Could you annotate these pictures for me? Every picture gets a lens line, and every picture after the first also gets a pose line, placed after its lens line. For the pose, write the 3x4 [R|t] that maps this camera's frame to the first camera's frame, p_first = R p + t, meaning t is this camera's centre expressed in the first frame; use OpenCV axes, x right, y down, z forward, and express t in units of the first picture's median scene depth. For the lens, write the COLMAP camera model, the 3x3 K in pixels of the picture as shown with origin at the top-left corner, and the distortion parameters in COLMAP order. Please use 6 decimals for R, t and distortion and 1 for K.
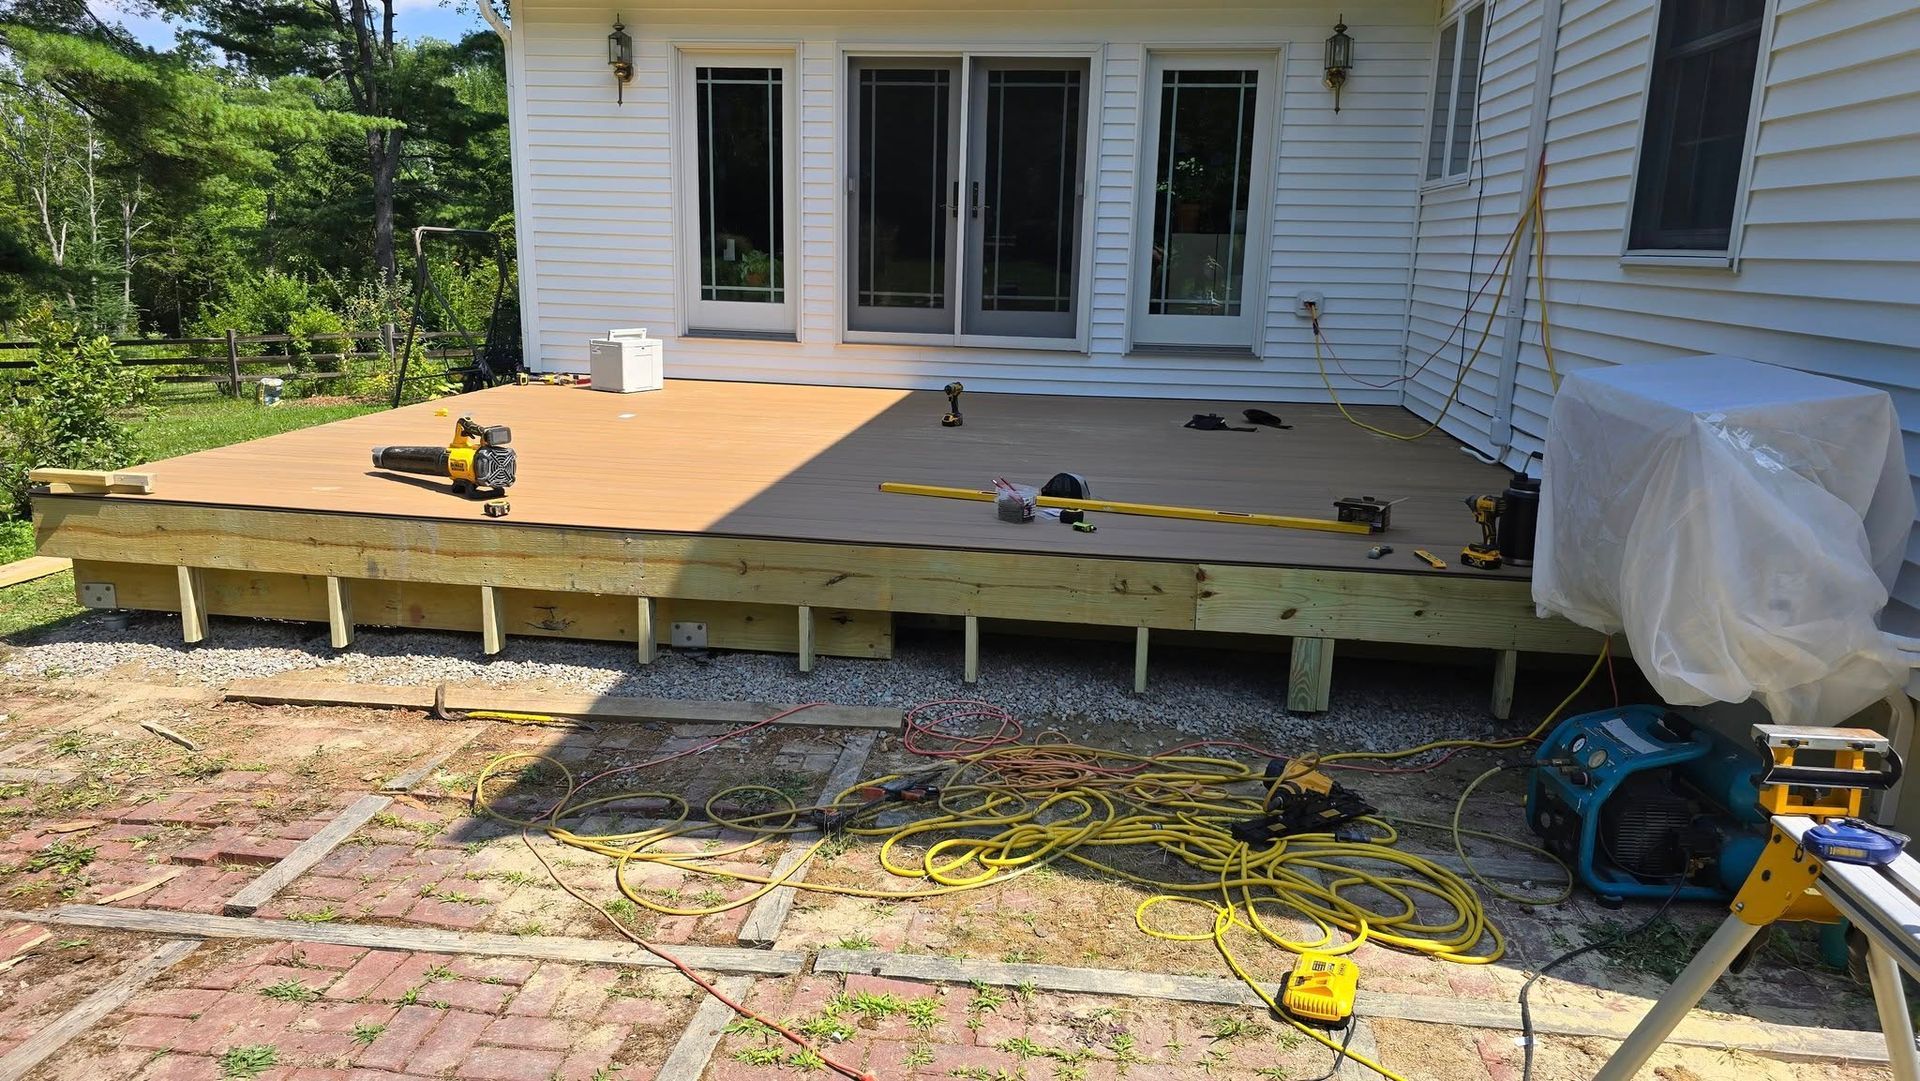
lens RADIAL K [[1306.1, 0, 921.5], [0, 1306.1, 545.8], [0, 0, 1]] dist [0.040639, -0.046435]
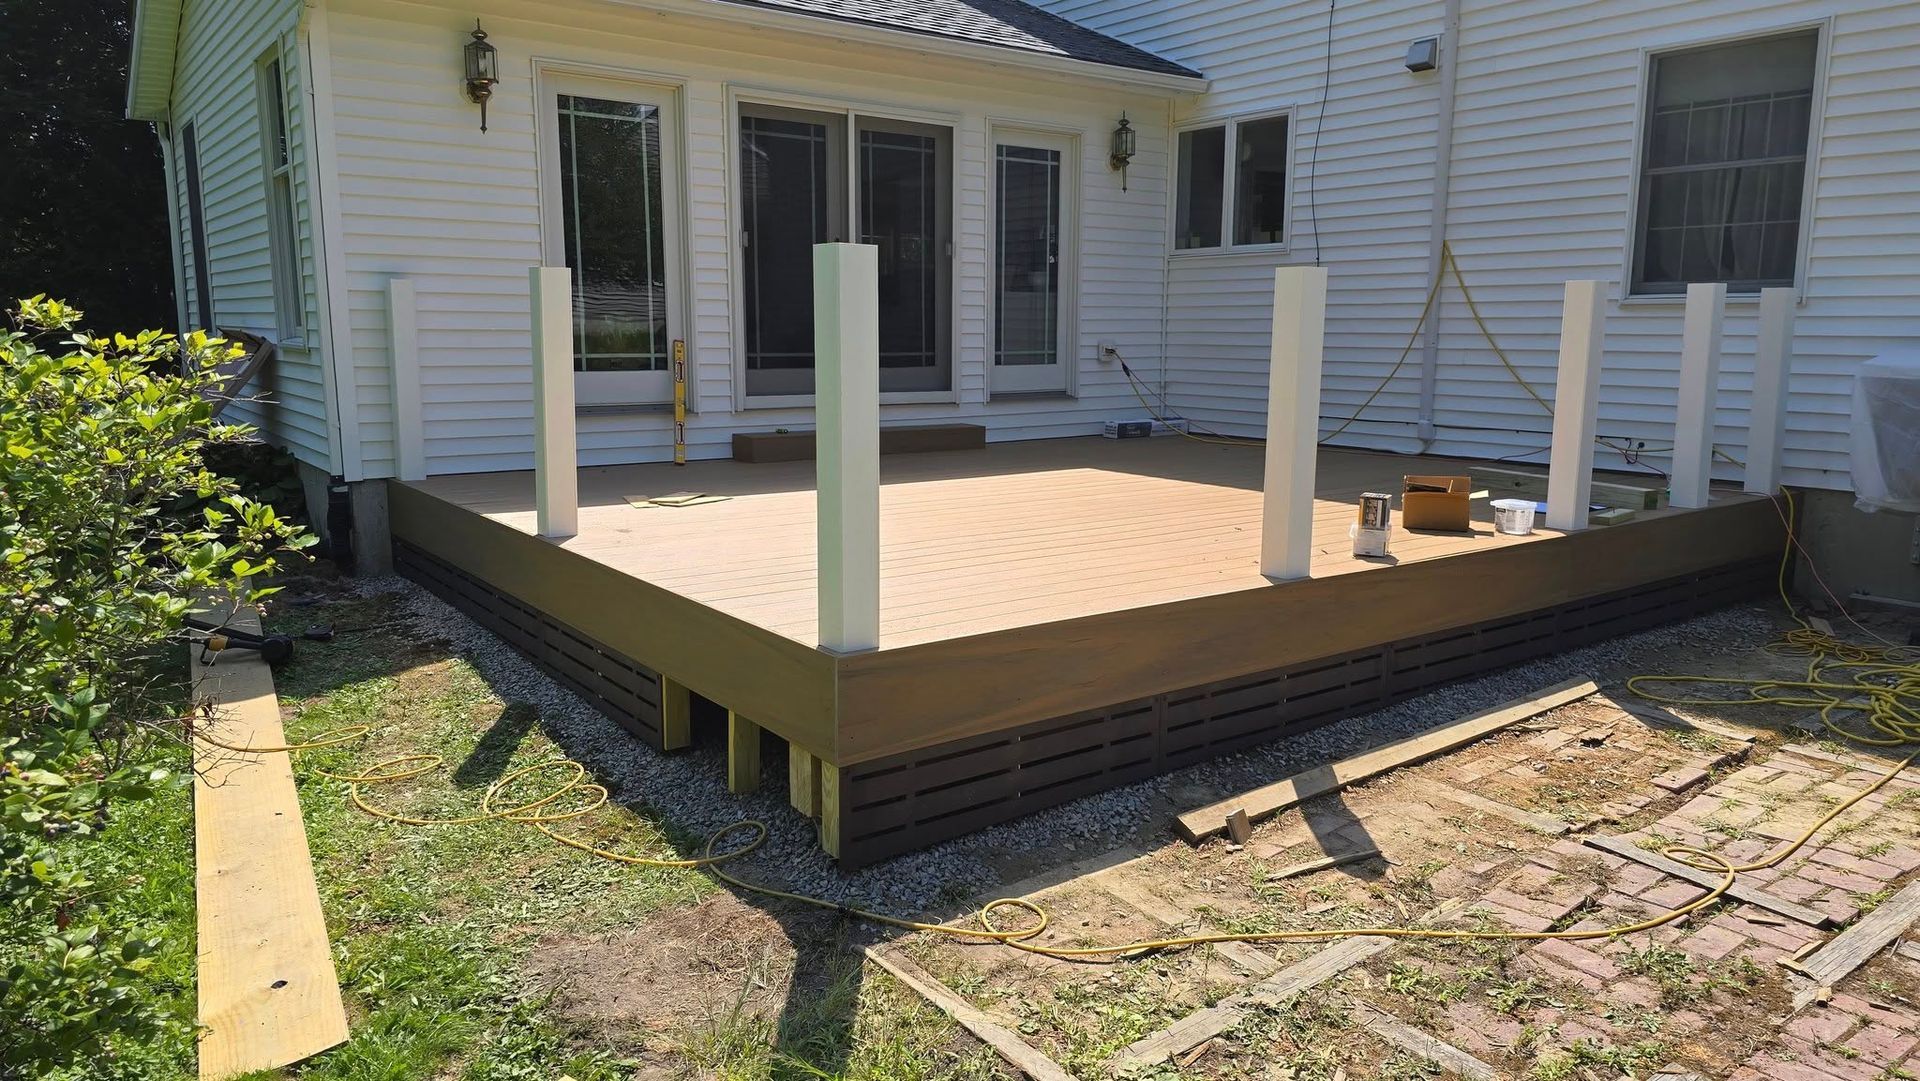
lens RADIAL K [[1306.1, 0, 968.2], [0, 1306.1, 548.3], [0, 0, 1]] dist [0.040639, -0.046435]
pose [[0.701588, -0.138598, 0.698975, -0.631372], [0.171388, 0.984929, 0.023271, -0.057753], [-0.691665, 0.103469, 0.714768, 0.263195]]
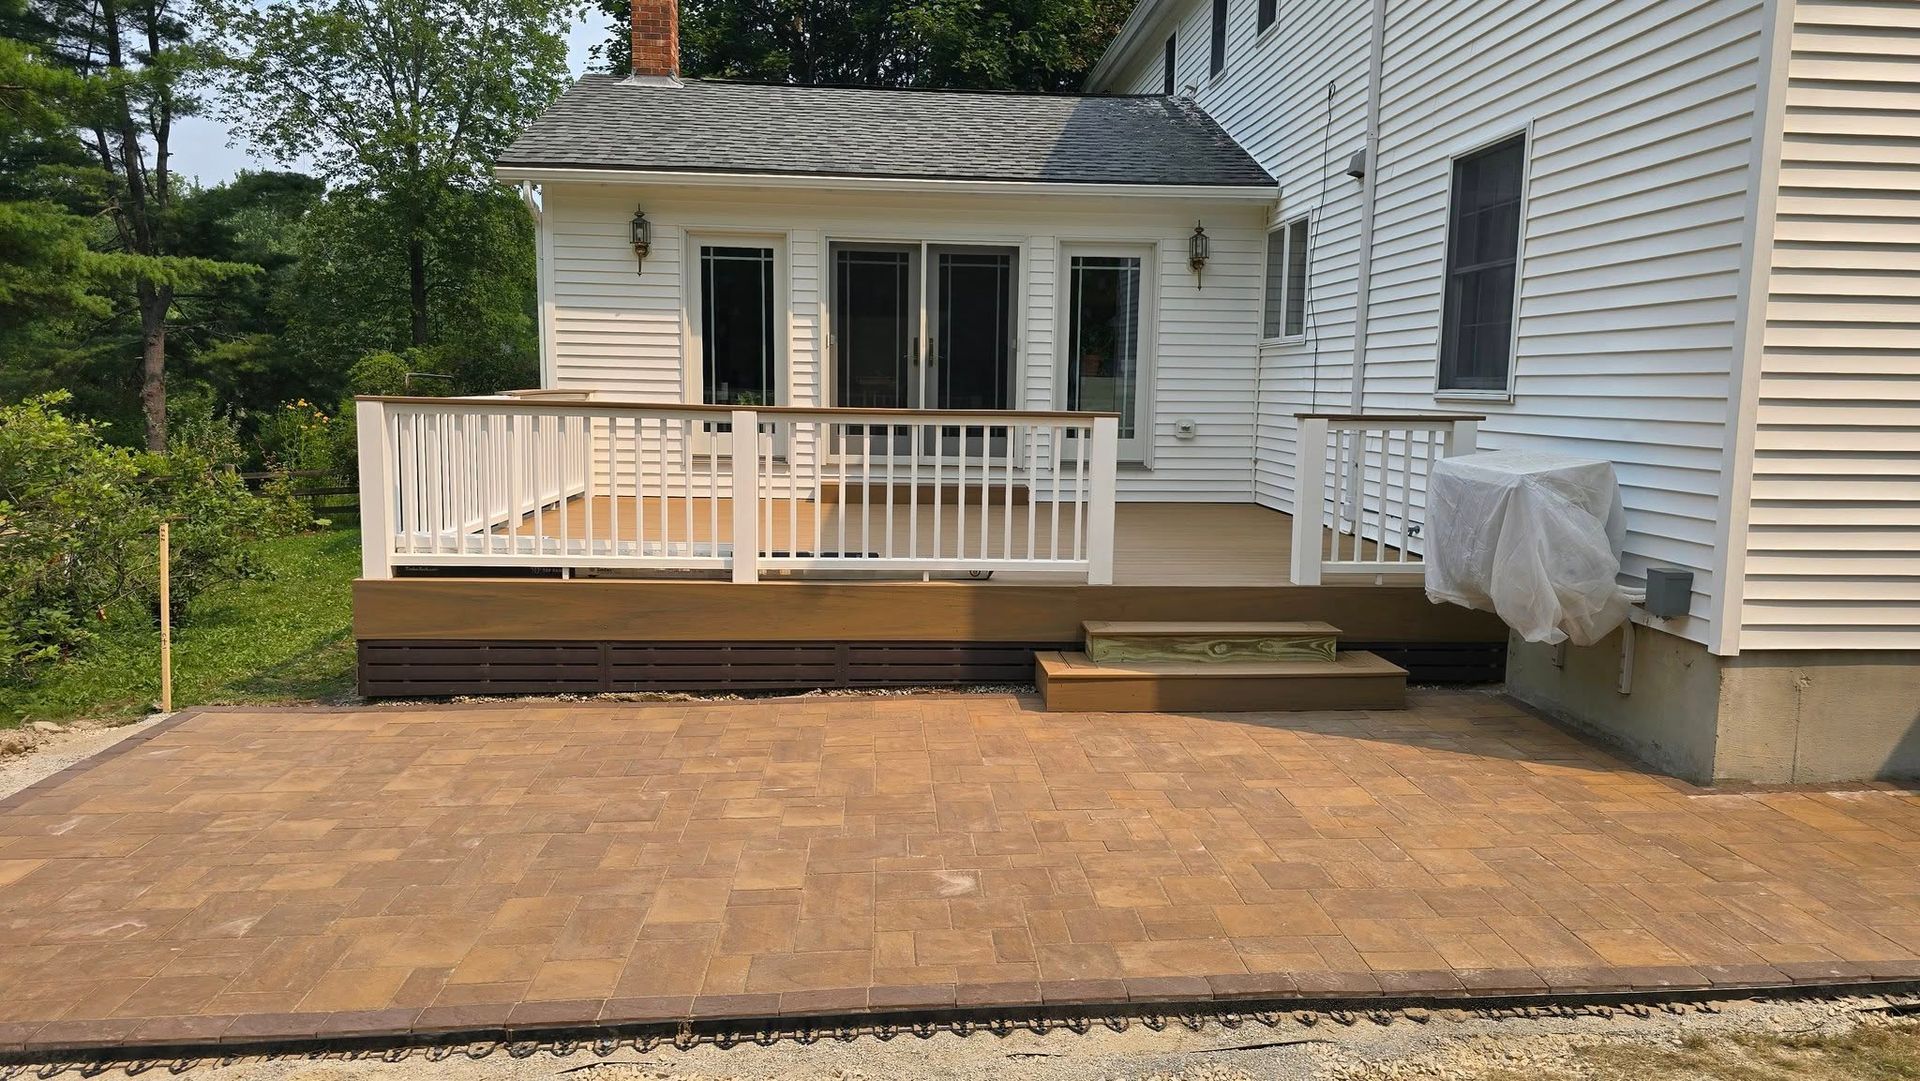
lens RADIAL K [[1306.1, 0, 964.1], [0, 1306.1, 561.3], [0, 0, 1]] dist [0.040639, -0.046435]
pose [[0.976387, -0.035126, 0.213155, -0.210021], [0.053868, 0.995112, -0.082765, 0.047130], [-0.209206, 0.092293, 0.973507, -0.231511]]
